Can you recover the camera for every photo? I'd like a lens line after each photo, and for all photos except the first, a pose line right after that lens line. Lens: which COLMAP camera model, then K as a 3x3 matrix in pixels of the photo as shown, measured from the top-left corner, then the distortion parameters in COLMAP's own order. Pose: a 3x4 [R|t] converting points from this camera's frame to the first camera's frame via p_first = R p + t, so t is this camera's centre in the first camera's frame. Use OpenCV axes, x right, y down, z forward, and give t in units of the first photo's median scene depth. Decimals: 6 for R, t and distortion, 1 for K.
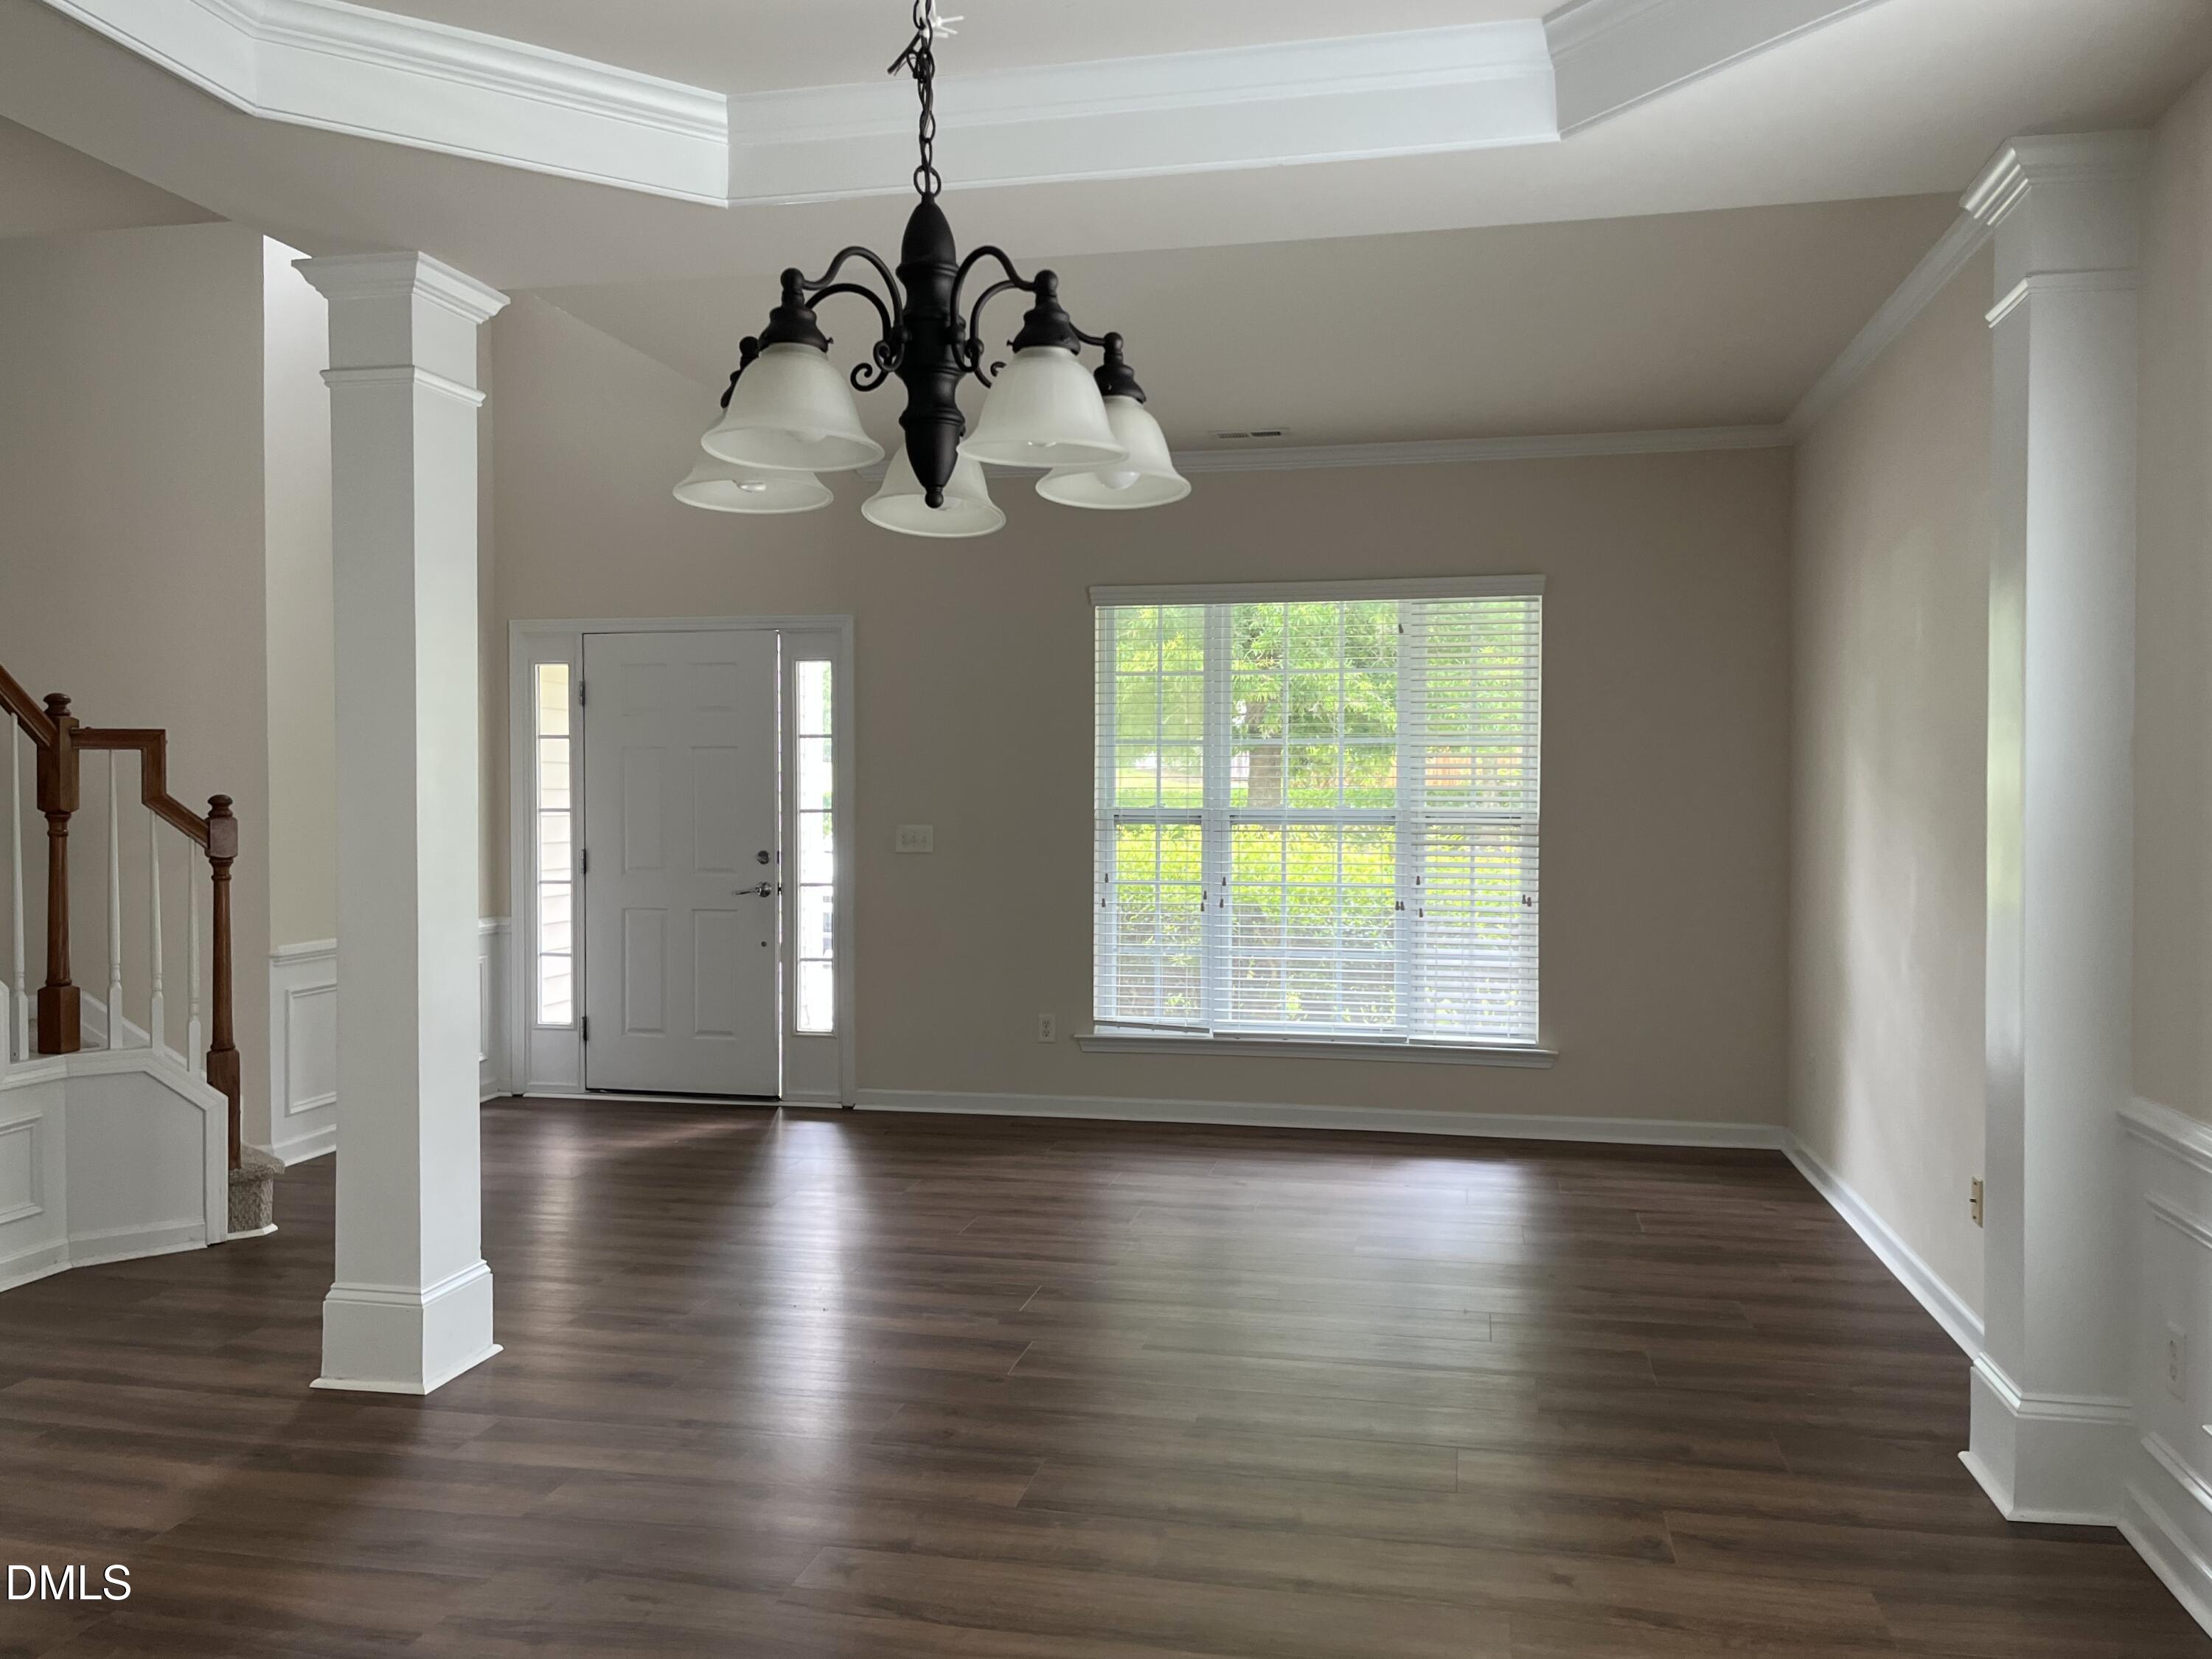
lens RADIAL K [[1695.8, 0, 1115.9], [0, 1695.8, 839.9], [0, 0, 1]] dist [0.060424, -0.082764]
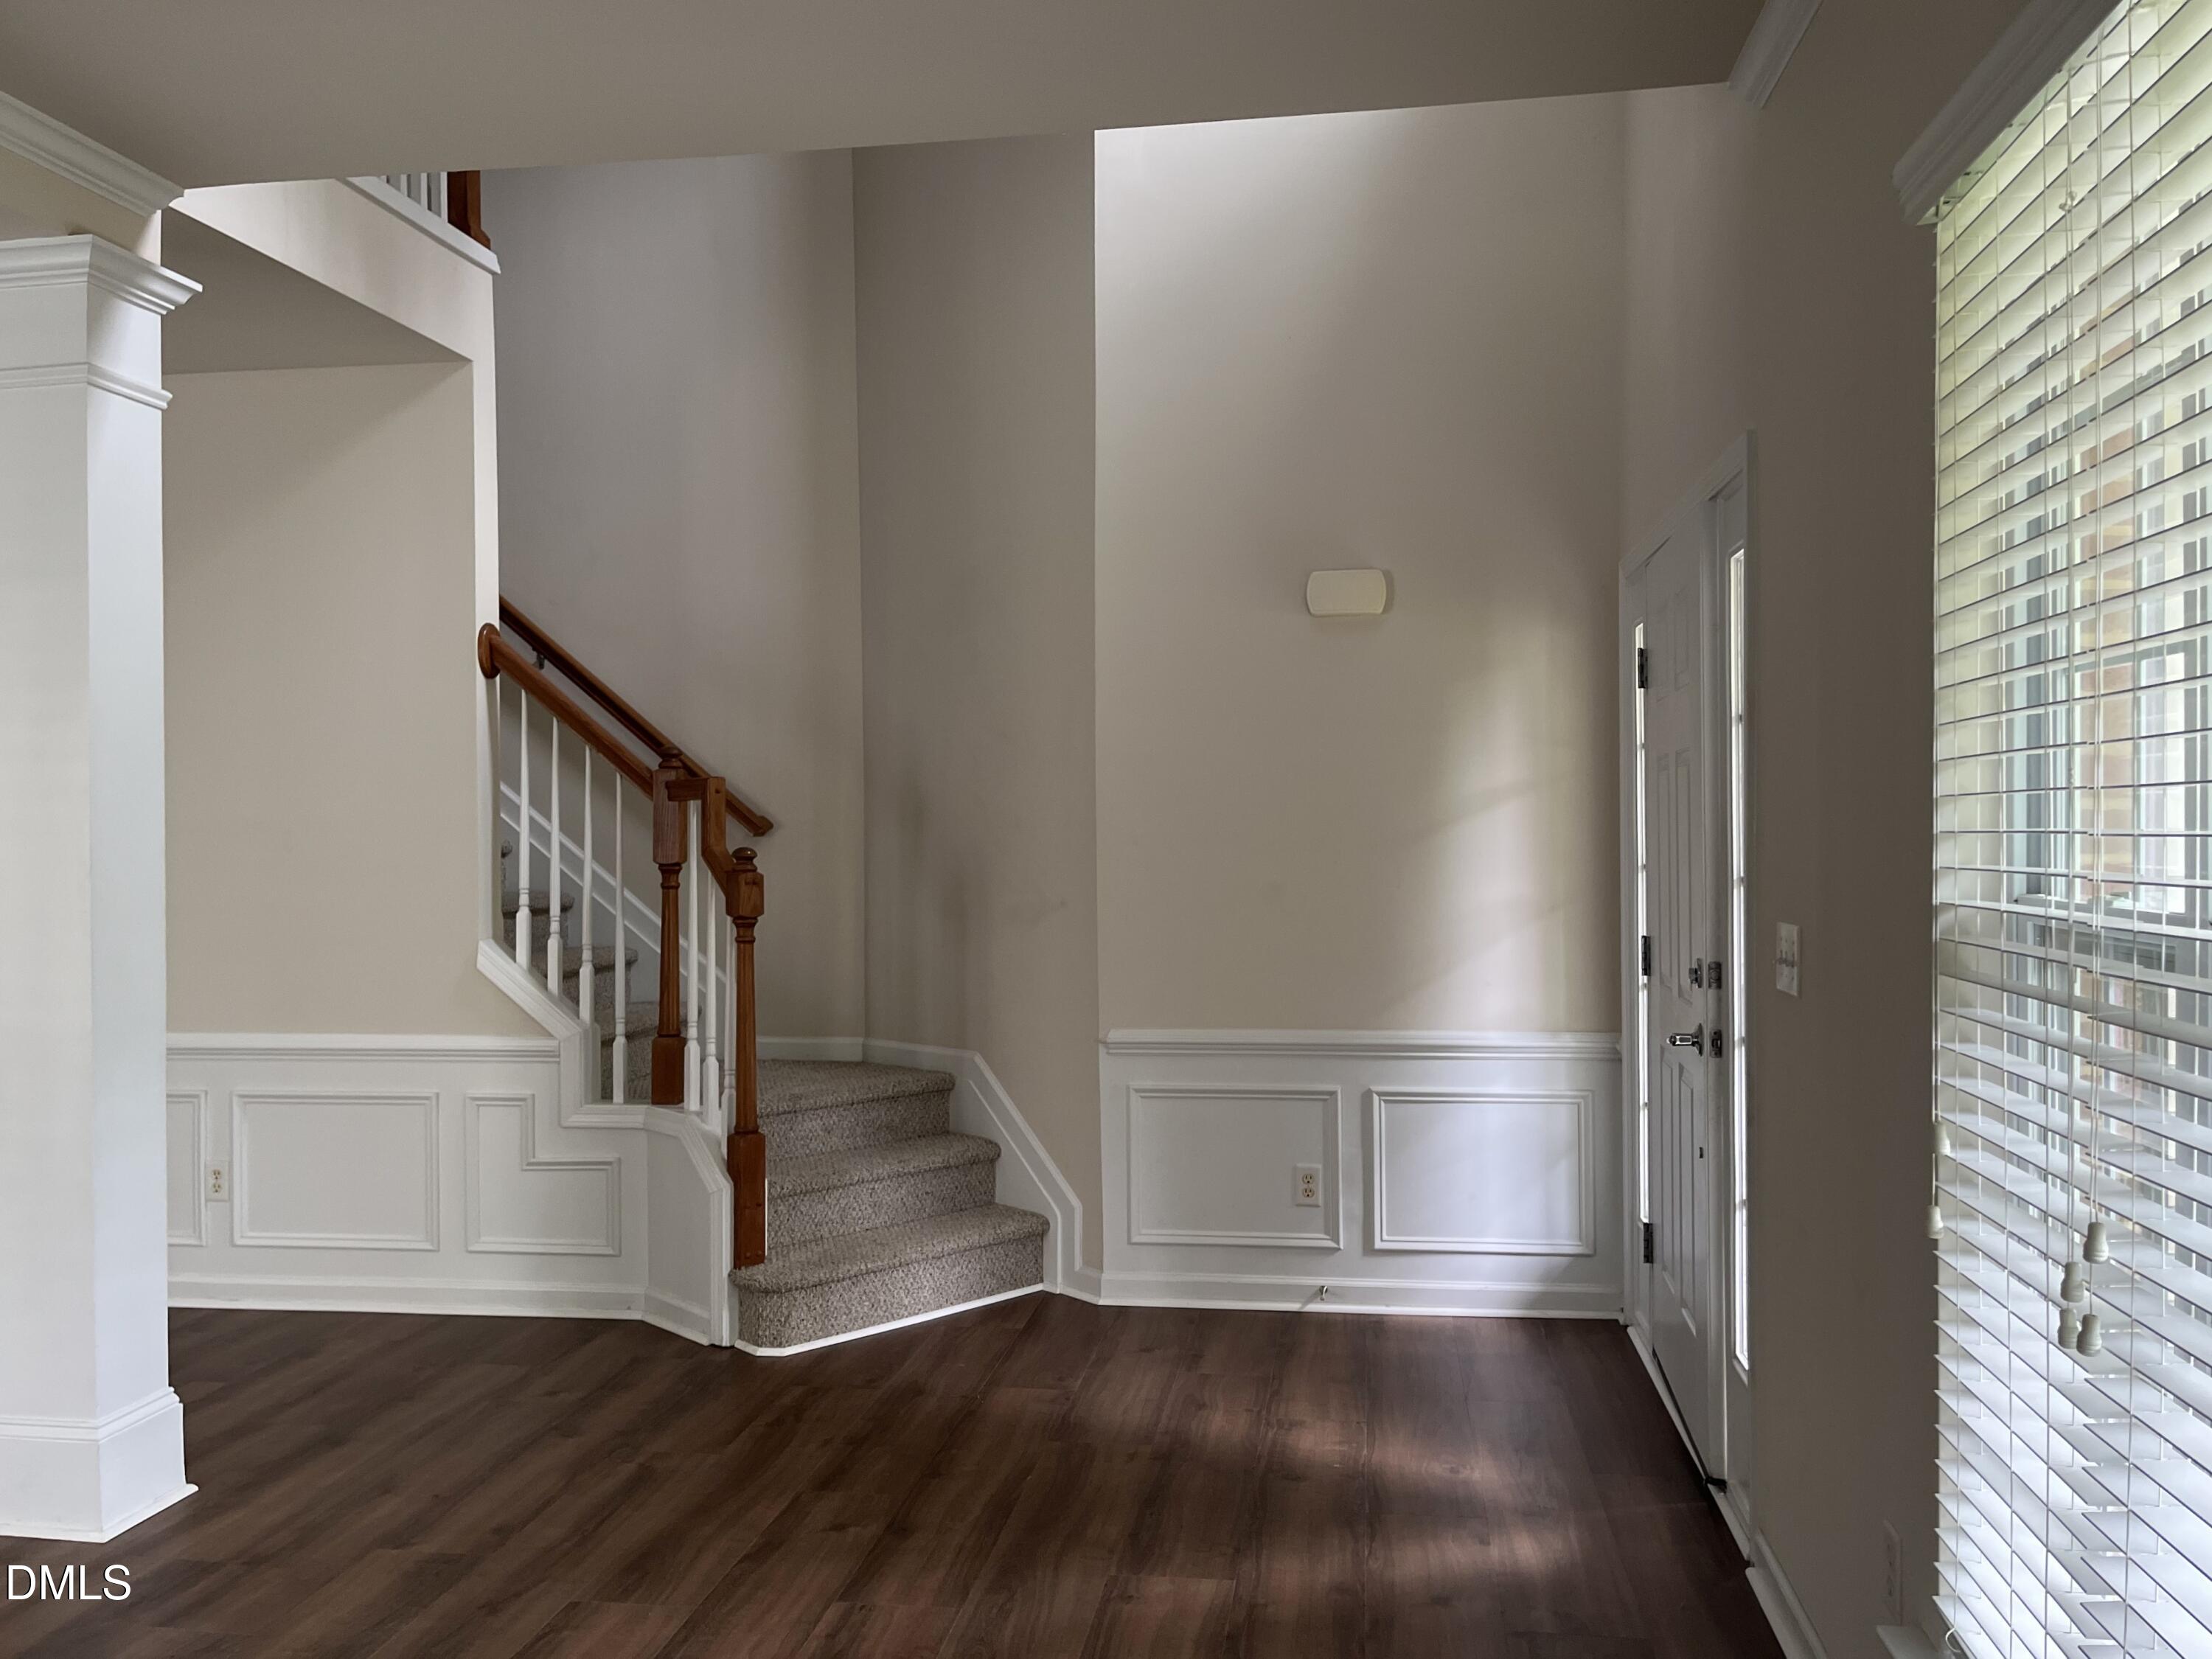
lens RADIAL K [[1695.8, 0, 1115.9], [0, 1695.8, 839.9], [0, 0, 1]] dist [0.060424, -0.082764]
pose [[0.077918, 0.002898, -0.996956, 0.498770], [-0.023974, 0.999712, 0.001033, -0.046628], [0.996671, 0.023821, 0.077965, 1.465716]]
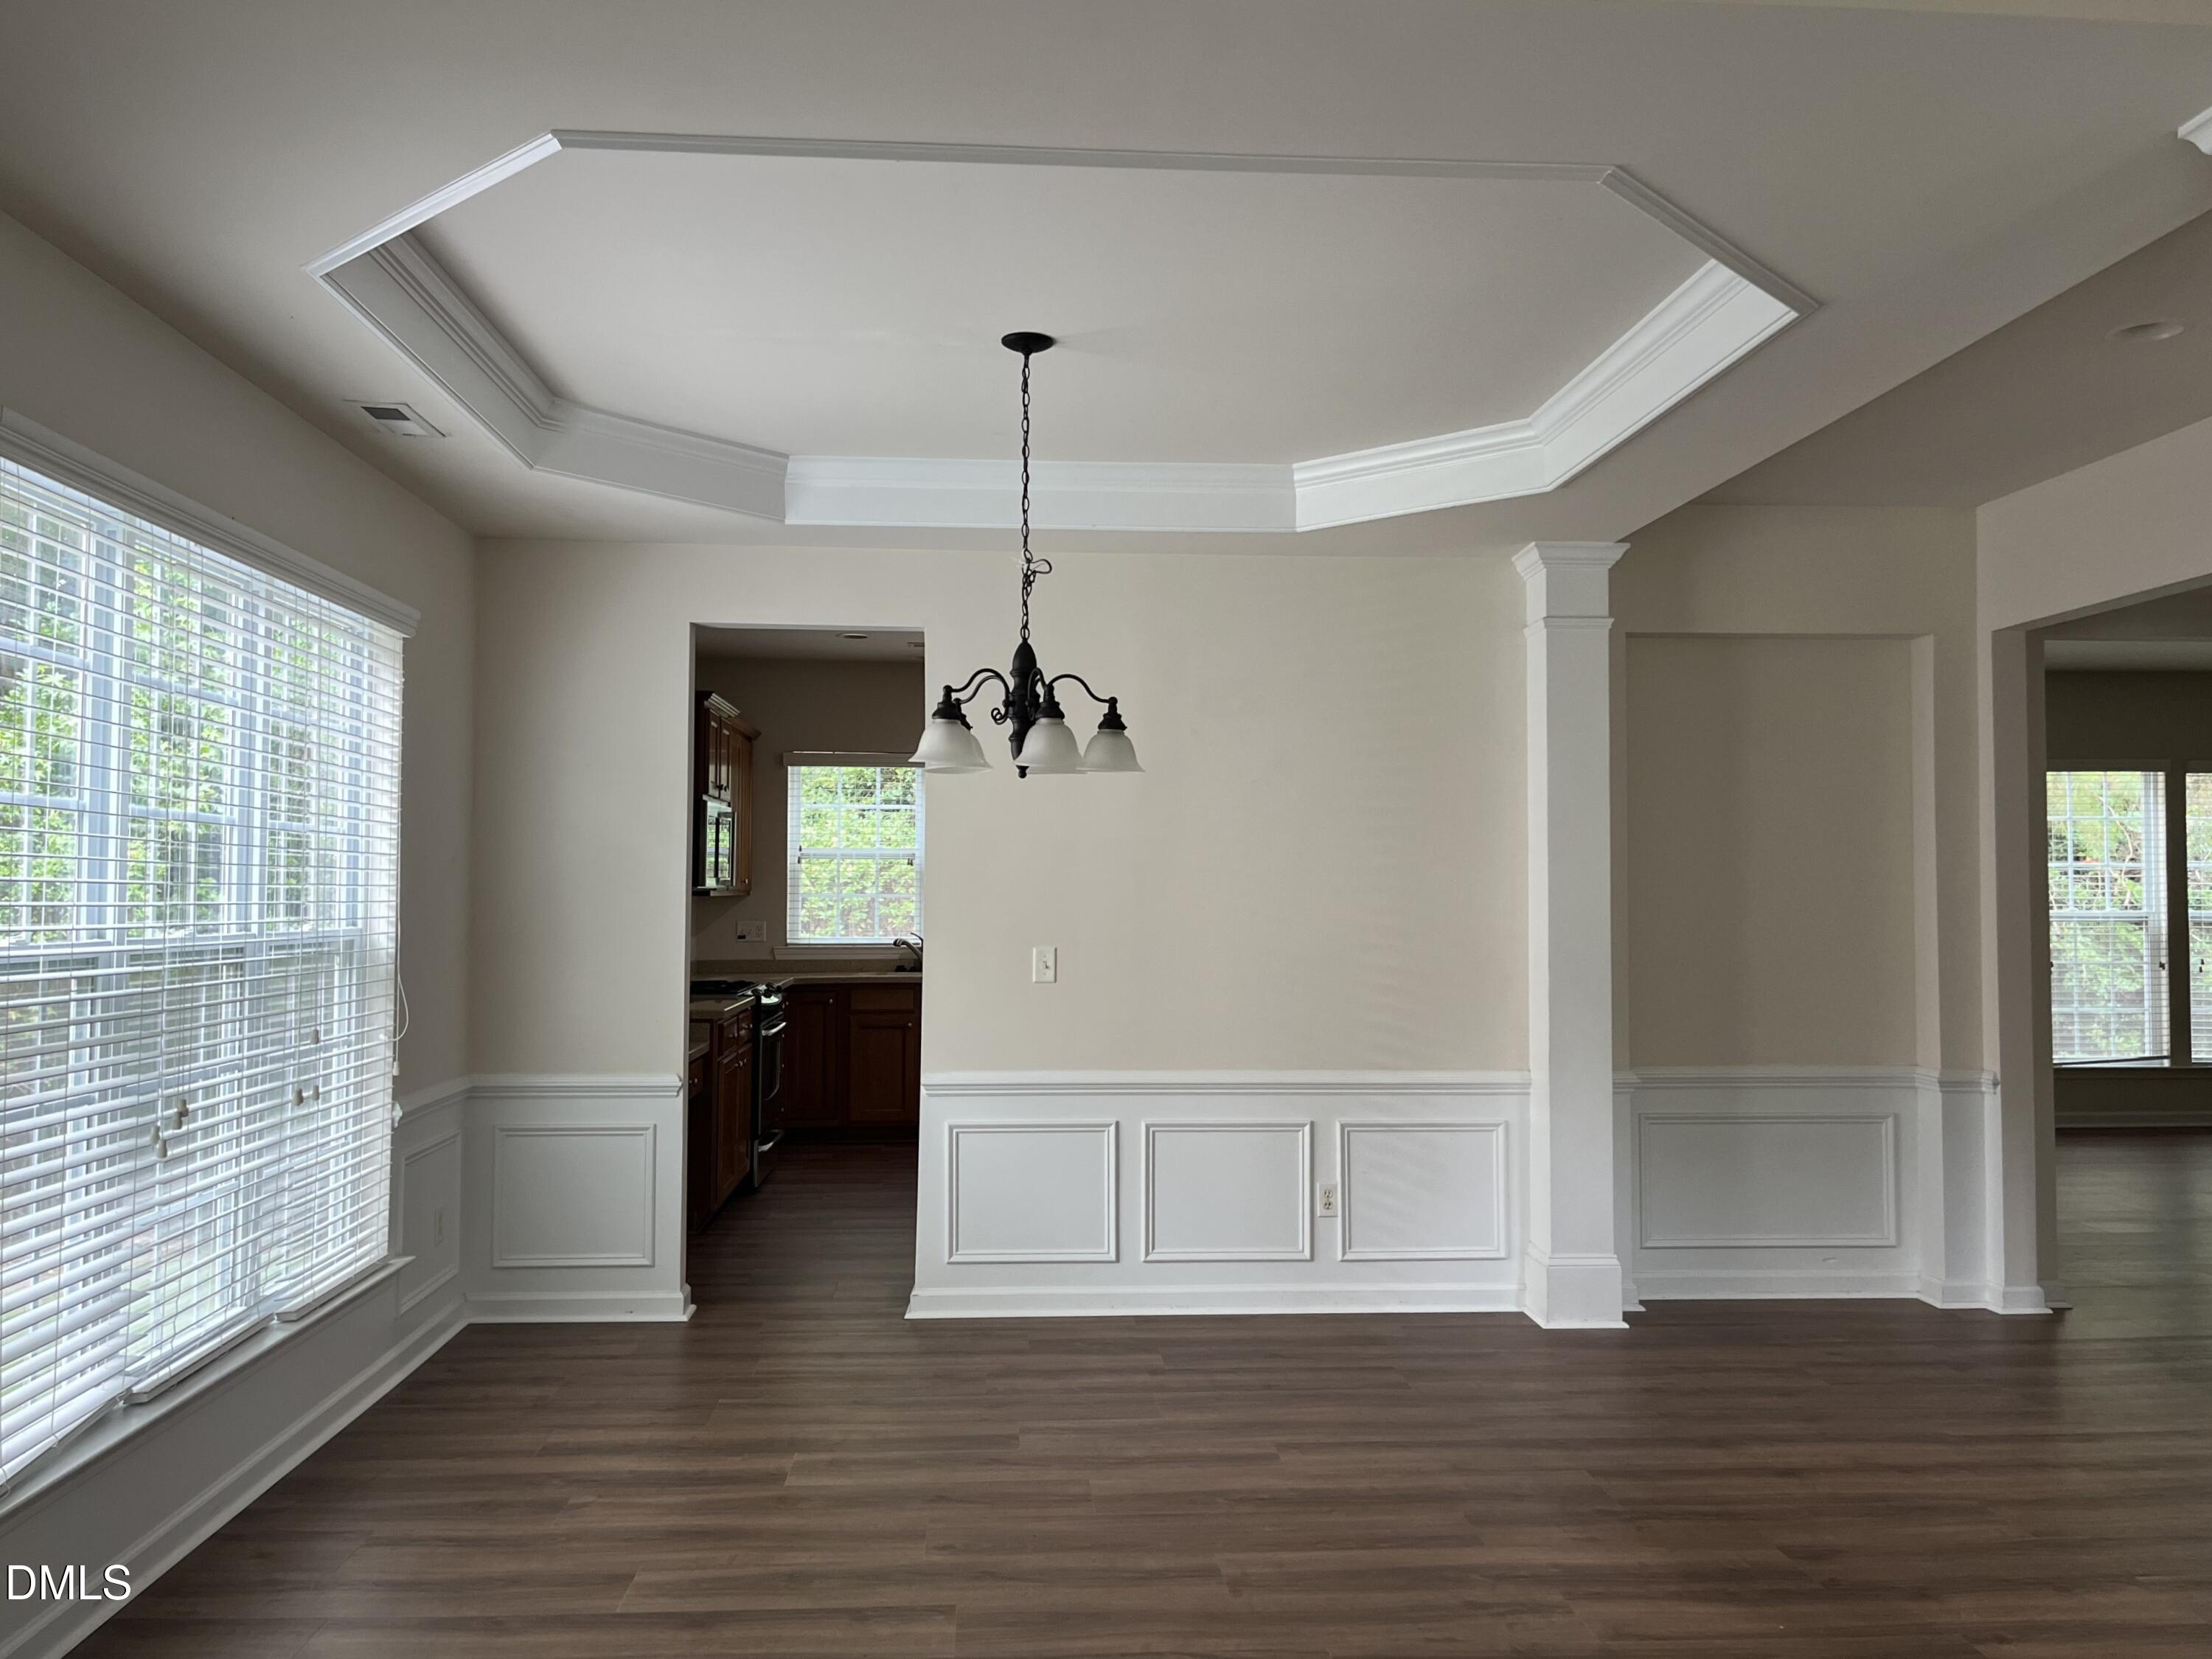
lens RADIAL K [[1750.4, 0, 1102.8], [0, 1750.4, 827.4], [0, 0, 1]] dist [0.066002, -0.072344]
pose [[-0.964849, -0.017270, -0.262235, 0.178276], [-0.015146, 0.999834, -0.010120, -0.049157], [0.262366, -0.005793, -0.964951, 1.483140]]
